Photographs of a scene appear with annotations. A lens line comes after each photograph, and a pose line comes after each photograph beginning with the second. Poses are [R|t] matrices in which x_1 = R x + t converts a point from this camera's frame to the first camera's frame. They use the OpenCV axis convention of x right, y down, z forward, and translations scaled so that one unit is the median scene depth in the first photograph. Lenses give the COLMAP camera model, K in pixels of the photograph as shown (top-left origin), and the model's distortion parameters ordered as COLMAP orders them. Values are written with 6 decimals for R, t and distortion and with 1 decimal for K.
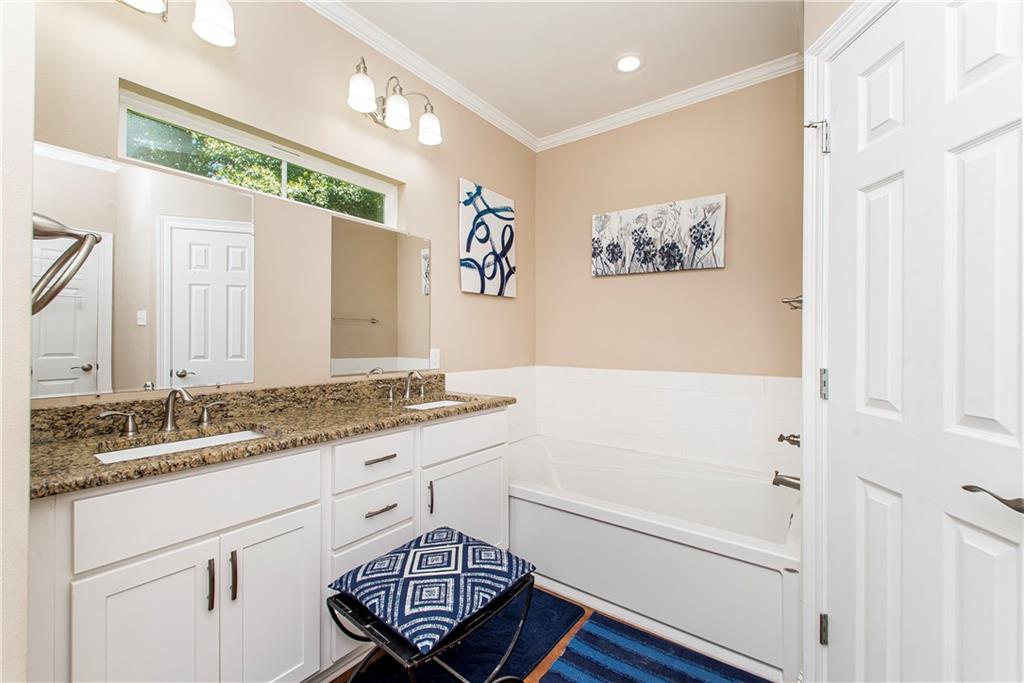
lens RADIAL K [[448.9, 0, 512.0], [0, 448.9, 341.5], [0, 0, 1]] dist [0.002973, 0.000098]
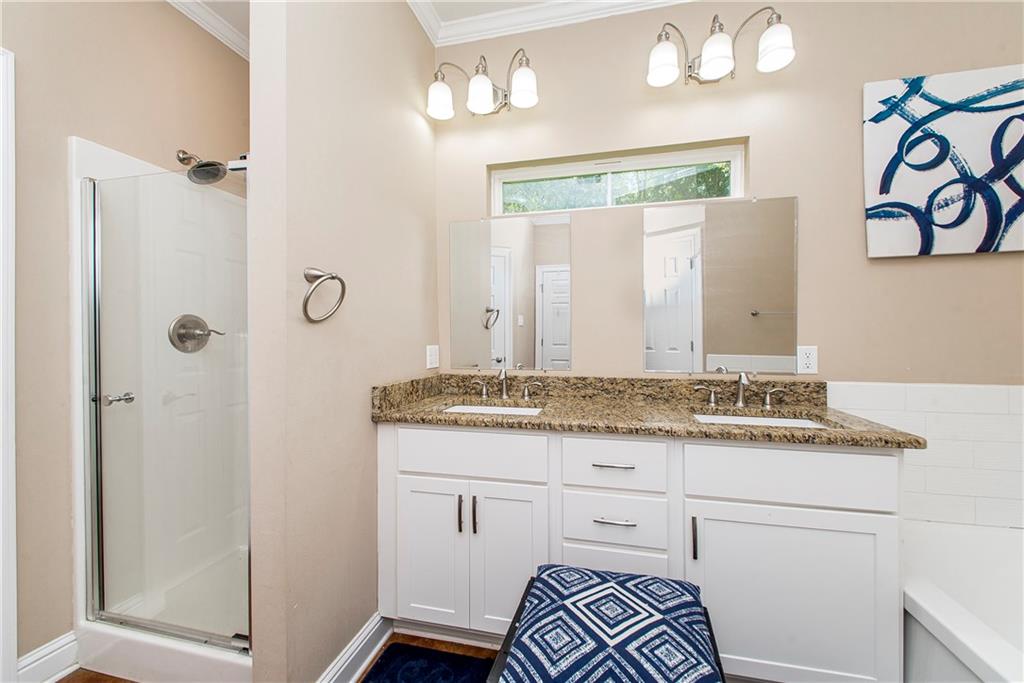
lens RADIAL K [[391.3, 0, 520.9], [0, 391.3, 337.7], [0, 0, 1]] dist [0.001527, -0.000773]
pose [[0.377153, 0.003451, -0.926144, 0.301963], [0.001298, 0.999990, 0.004255, 0.000169], [0.926150, -0.002807, 0.377145, 0.433803]]
